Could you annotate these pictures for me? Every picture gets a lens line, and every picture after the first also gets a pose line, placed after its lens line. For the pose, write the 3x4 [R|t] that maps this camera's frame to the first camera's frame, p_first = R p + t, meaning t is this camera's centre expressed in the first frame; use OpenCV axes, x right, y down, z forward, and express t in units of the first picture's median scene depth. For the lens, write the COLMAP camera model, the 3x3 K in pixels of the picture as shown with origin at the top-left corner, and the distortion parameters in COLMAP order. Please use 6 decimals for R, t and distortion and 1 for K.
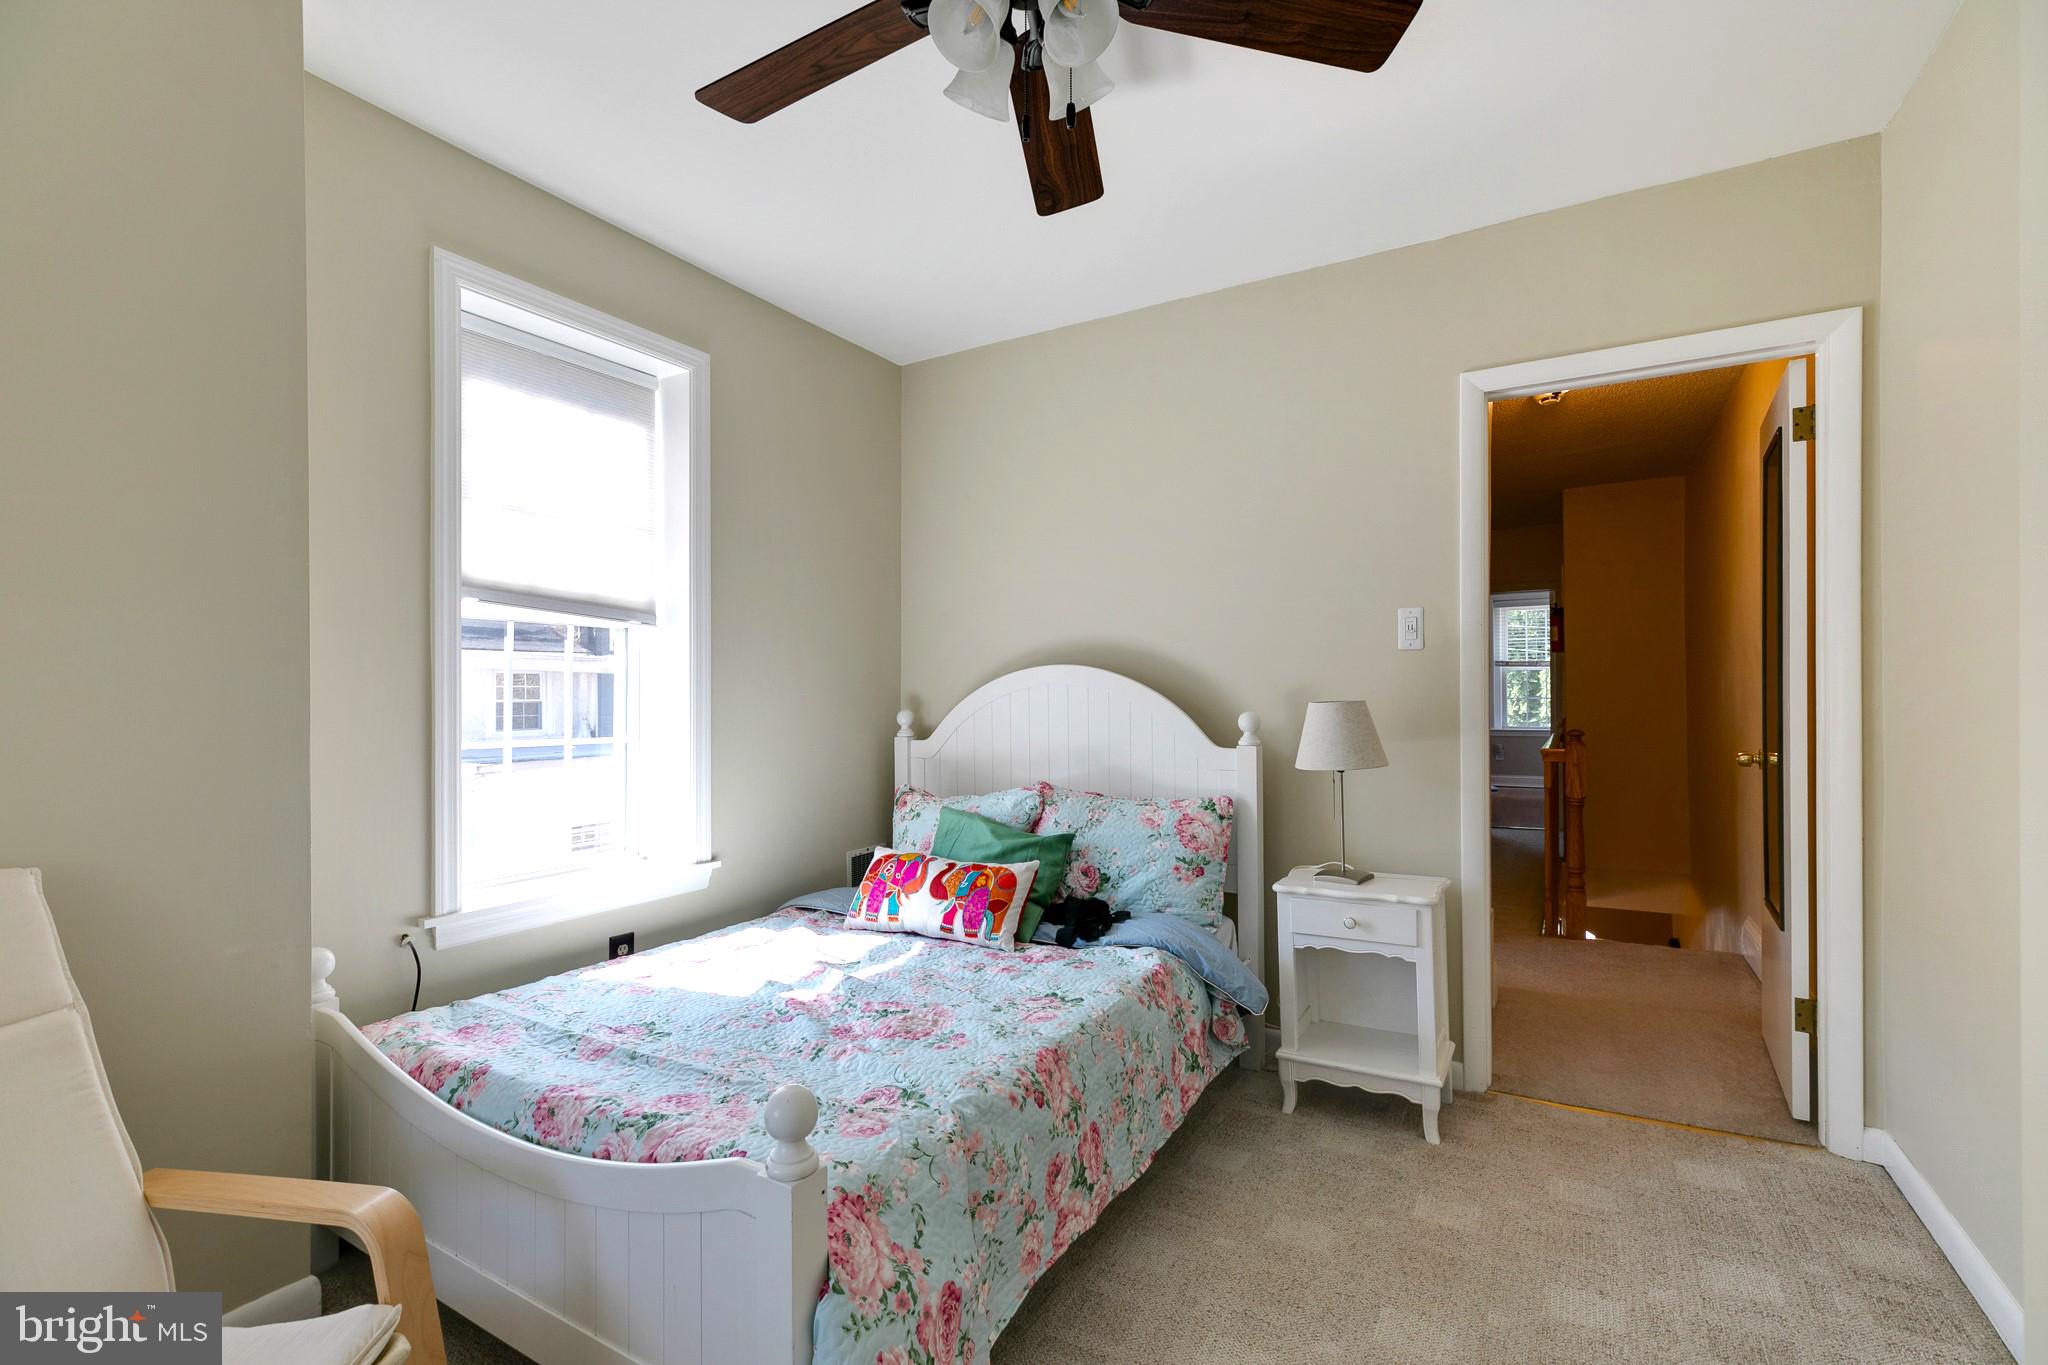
lens RADIAL K [[919.6, 0, 1013.7], [0, 919.6, 692.6], [0, 0, 1]] dist [0.006580, 0.000655]
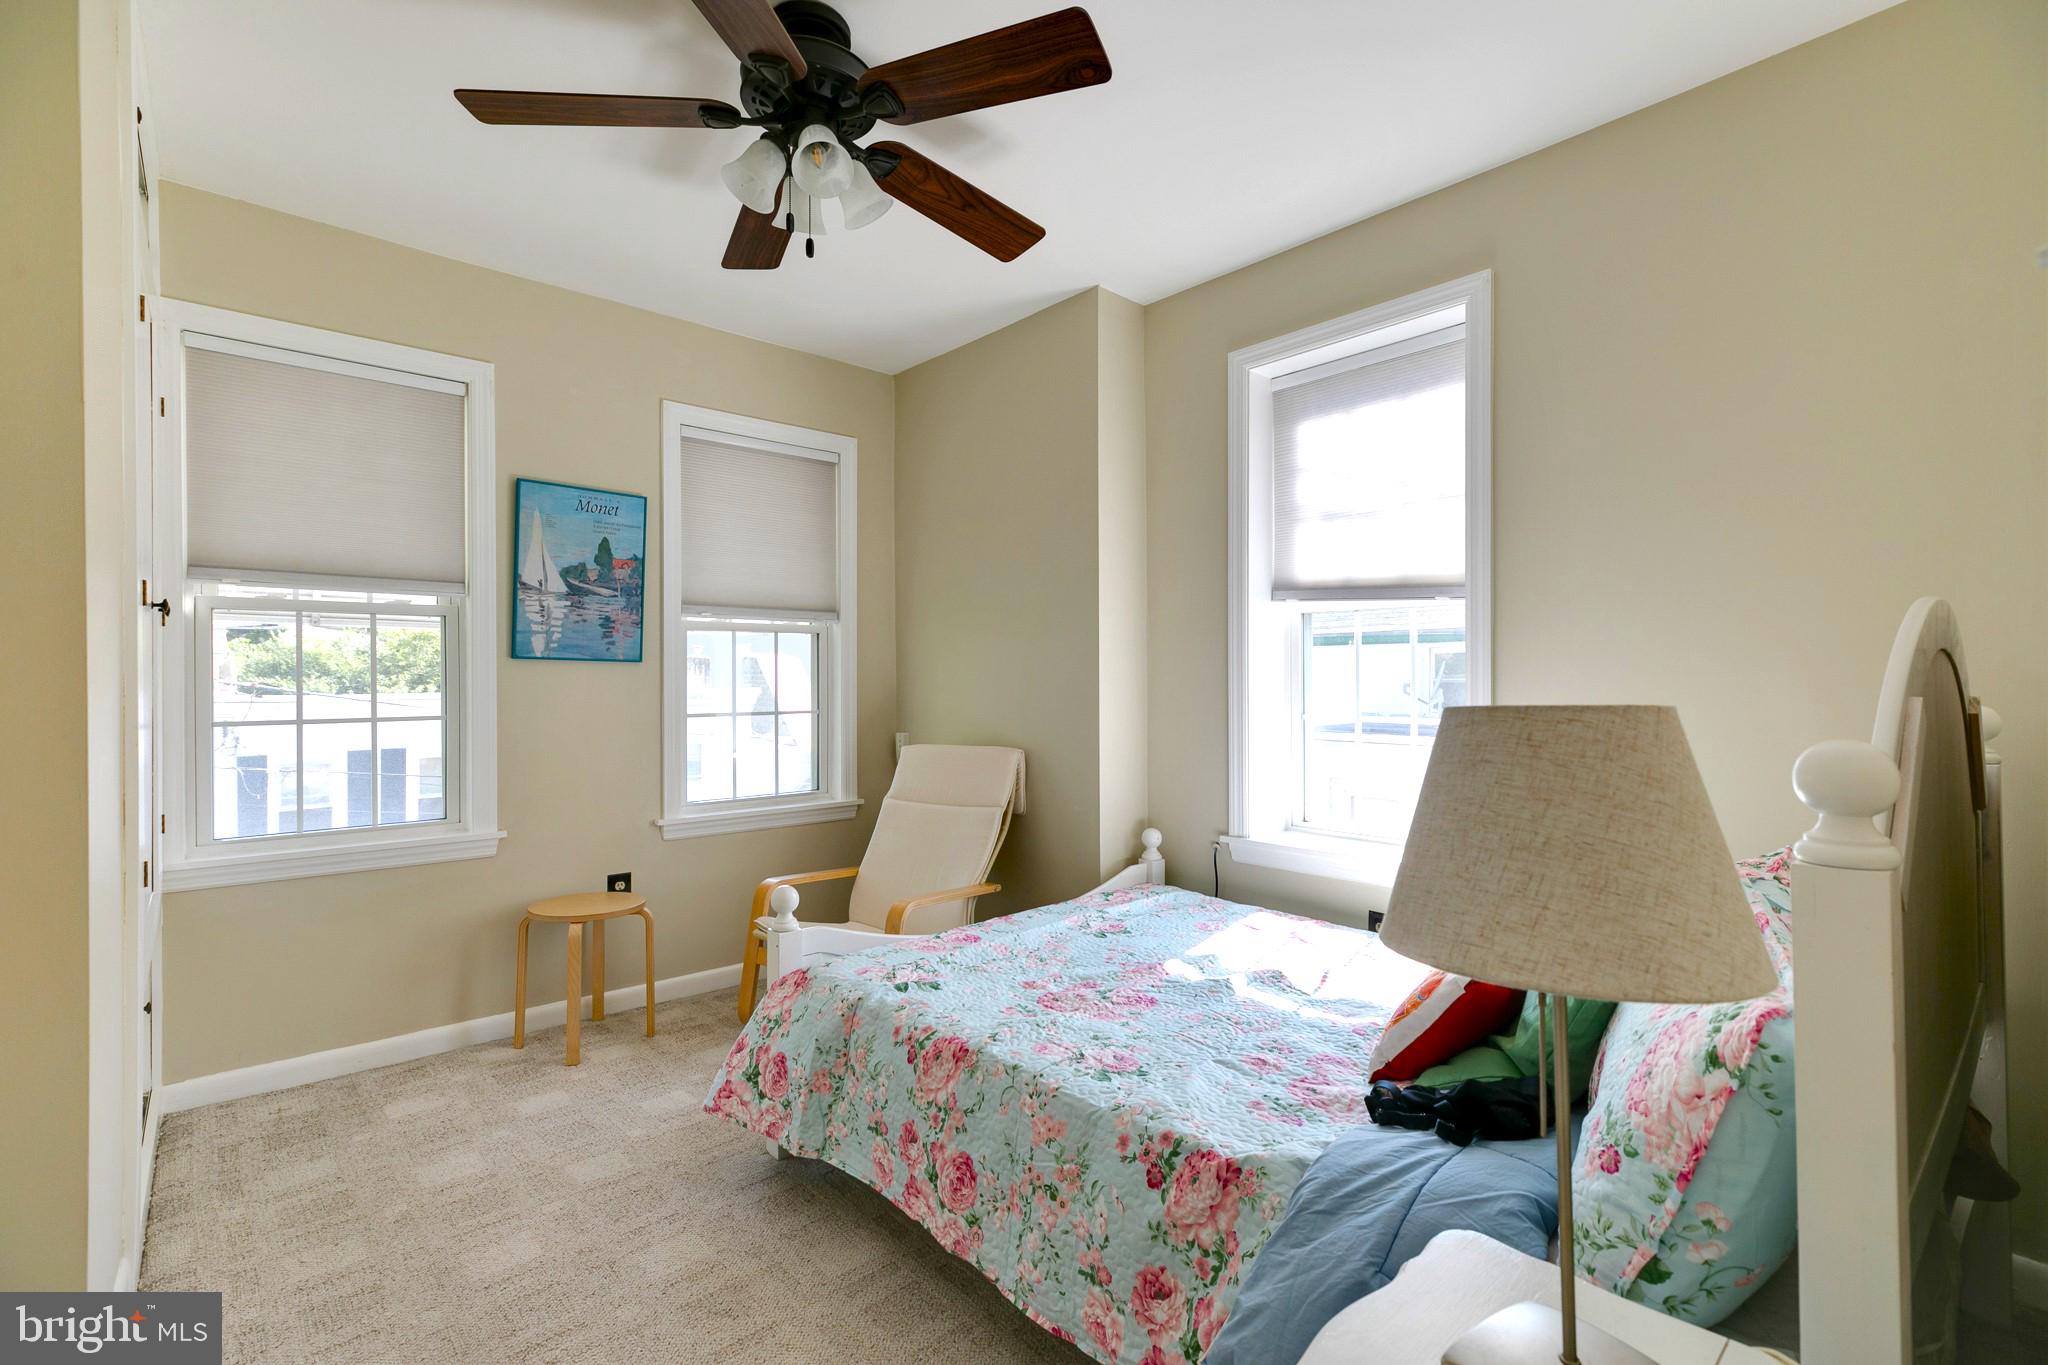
lens RADIAL K [[912.4, 0, 1032.0], [0, 912.4, 676.3], [0, 0, 1]] dist [0.000691, 0.000114]
pose [[-0.287532, 0.002305, -0.957768, 0.773563], [0.007564, 0.999971, 0.000136, 0.000542], [0.957741, -0.007205, -0.287542, 1.111764]]
